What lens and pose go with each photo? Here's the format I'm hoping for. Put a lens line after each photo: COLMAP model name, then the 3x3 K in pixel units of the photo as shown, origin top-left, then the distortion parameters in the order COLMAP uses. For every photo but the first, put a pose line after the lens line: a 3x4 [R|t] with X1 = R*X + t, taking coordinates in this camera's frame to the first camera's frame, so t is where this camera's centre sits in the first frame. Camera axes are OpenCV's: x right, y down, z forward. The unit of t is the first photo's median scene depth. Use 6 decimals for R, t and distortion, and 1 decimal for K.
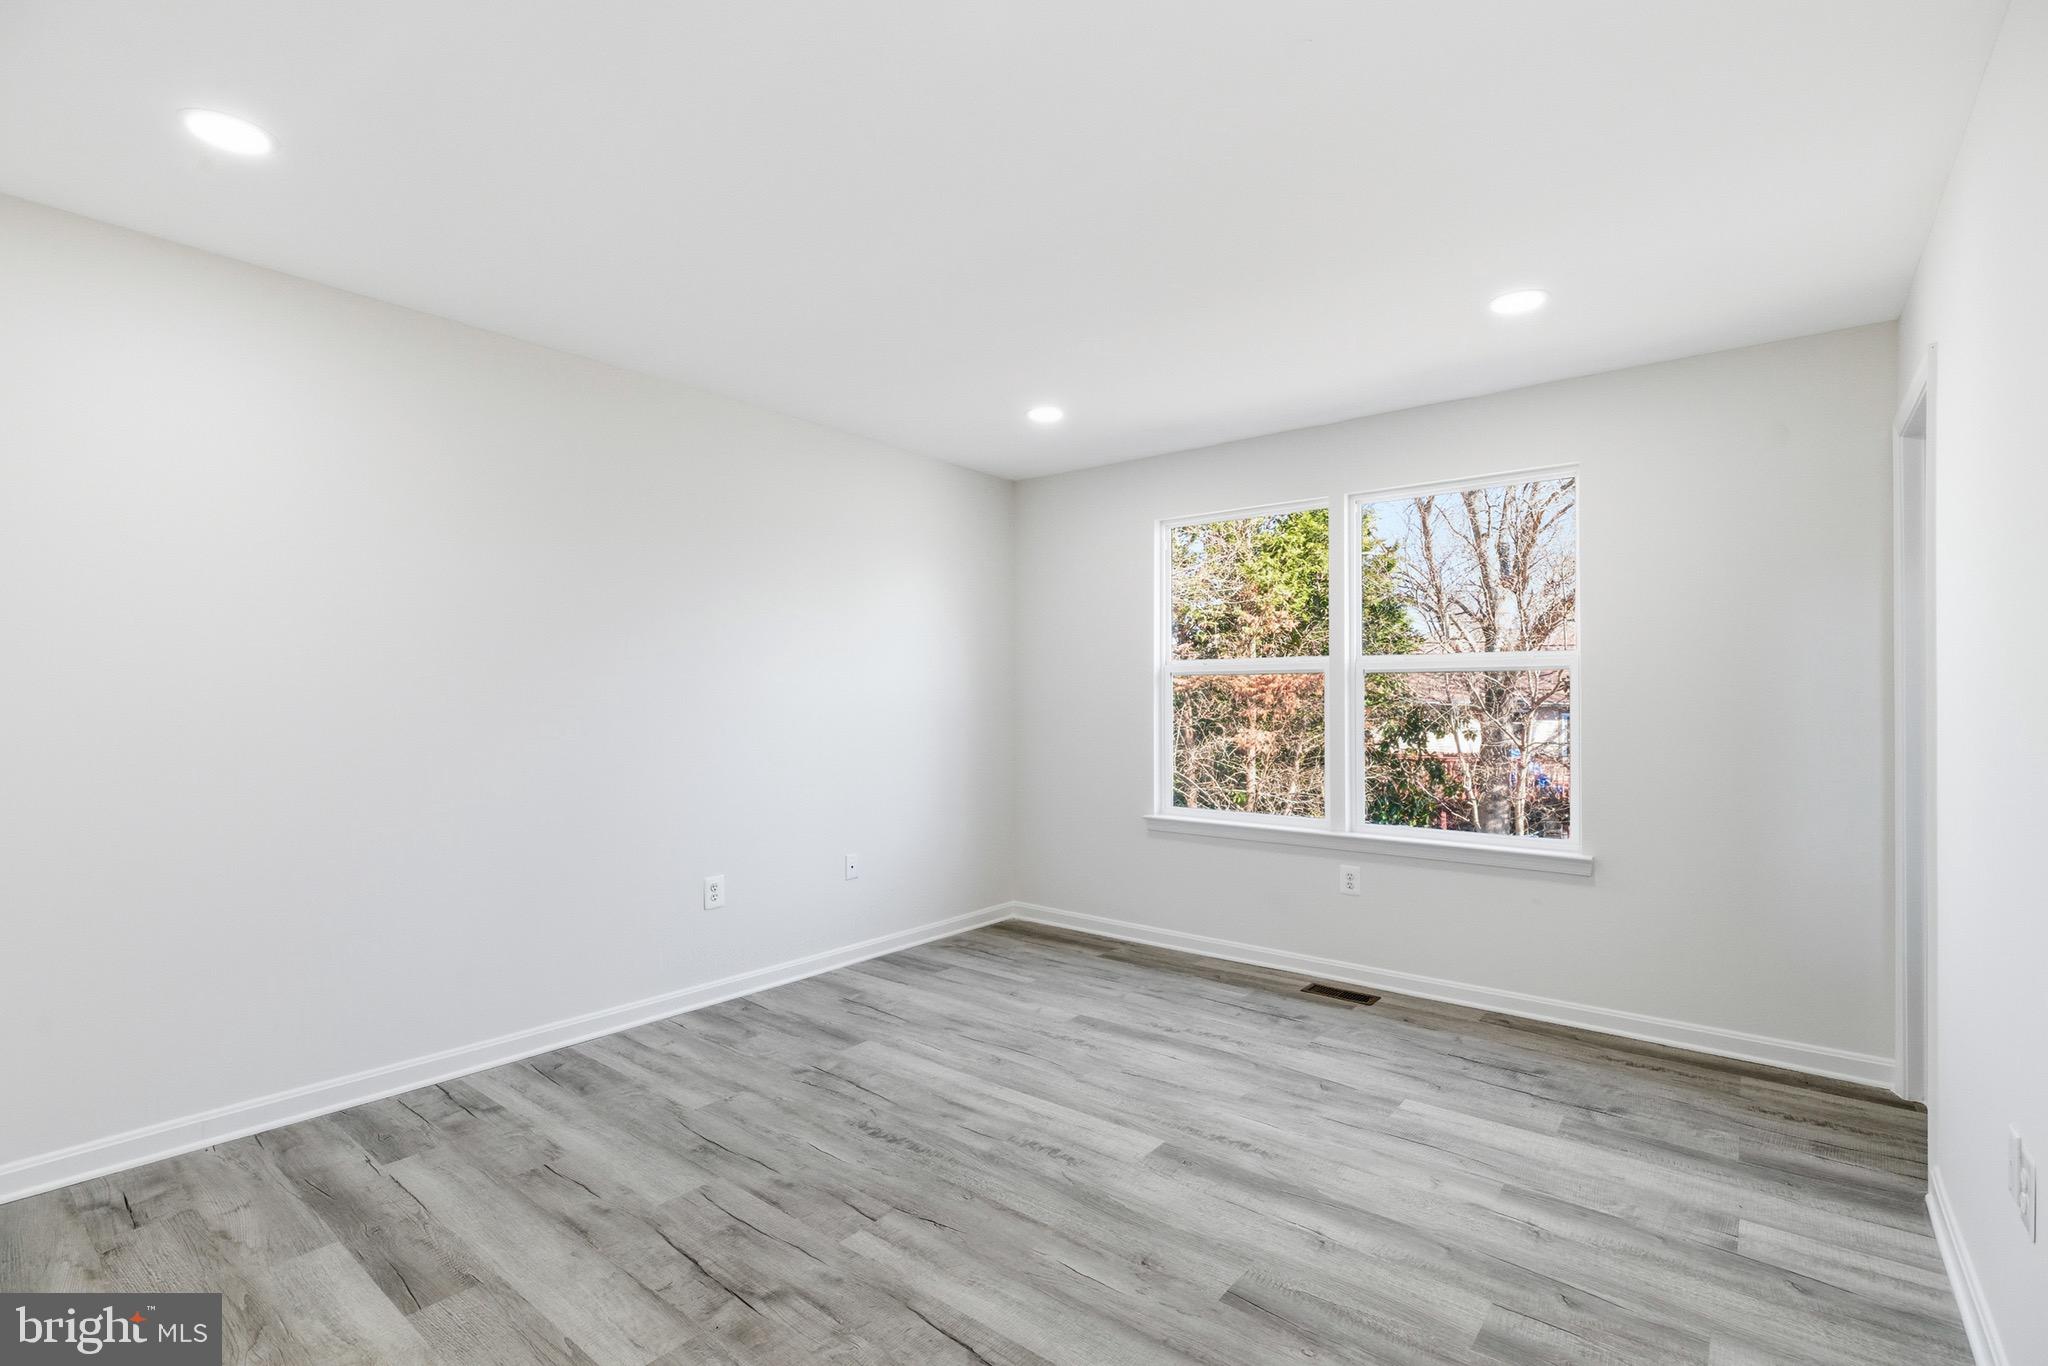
lens RADIAL K [[941.2, 0, 1022.8], [0, 941.2, 692.5], [0, 0, 1]] dist [0.000705, -0.000028]
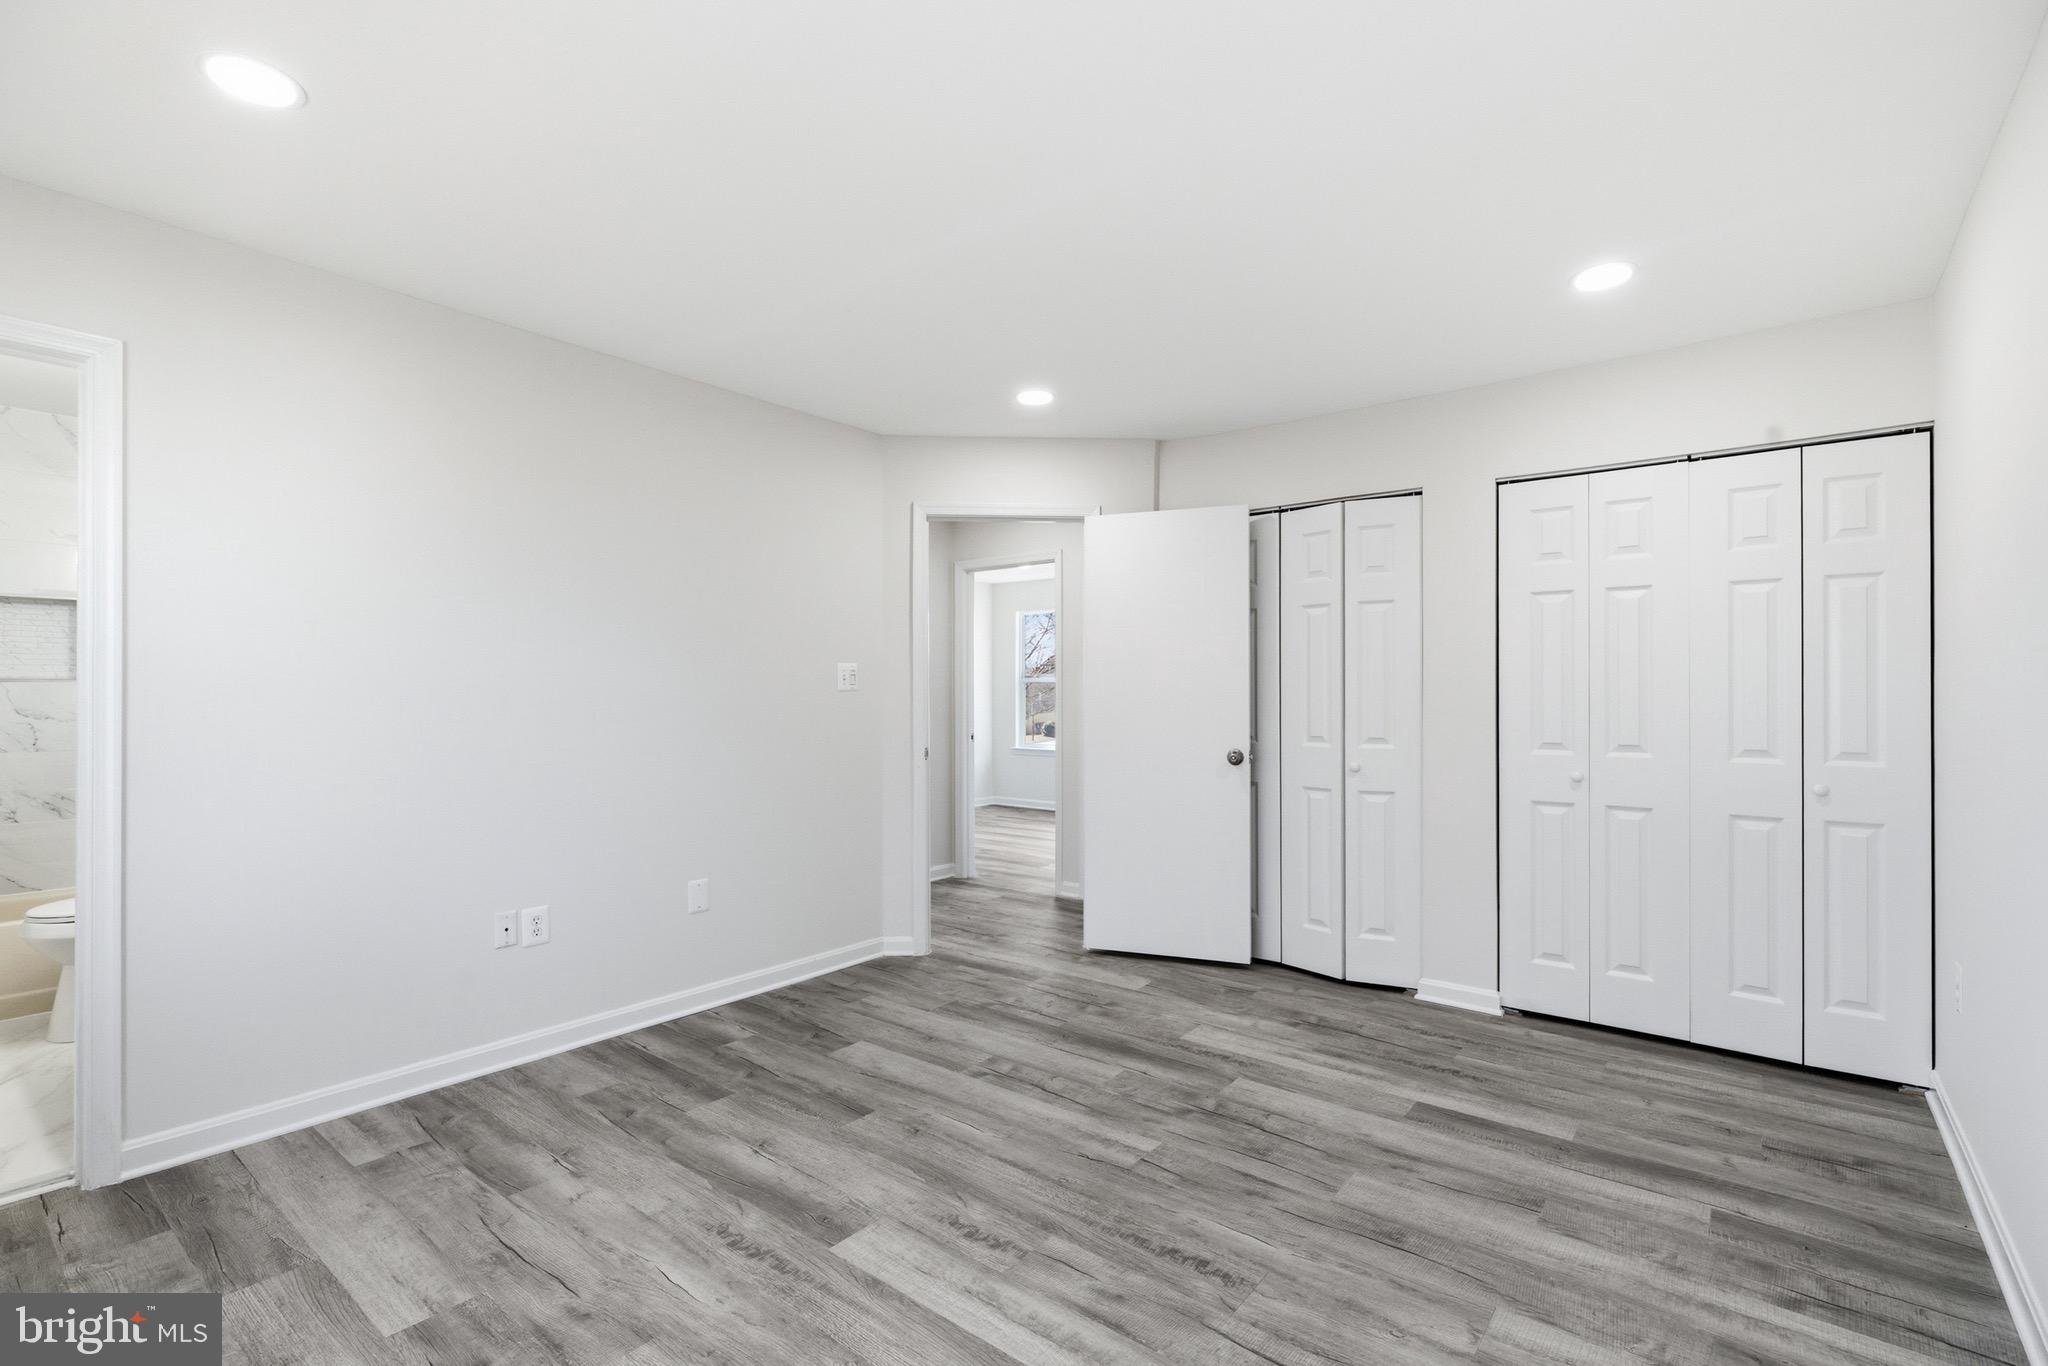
lens RADIAL K [[941.2, 0, 1020.1], [0, 941.2, 690.1], [0, 0, 1]] dist [0.000705, -0.000028]
pose [[-0.999991, -0.003770, 0.002112, -0.011228], [-0.003798, 0.999899, -0.013695, 0.017331], [-0.002060, -0.013703, -0.999904, 2.002101]]
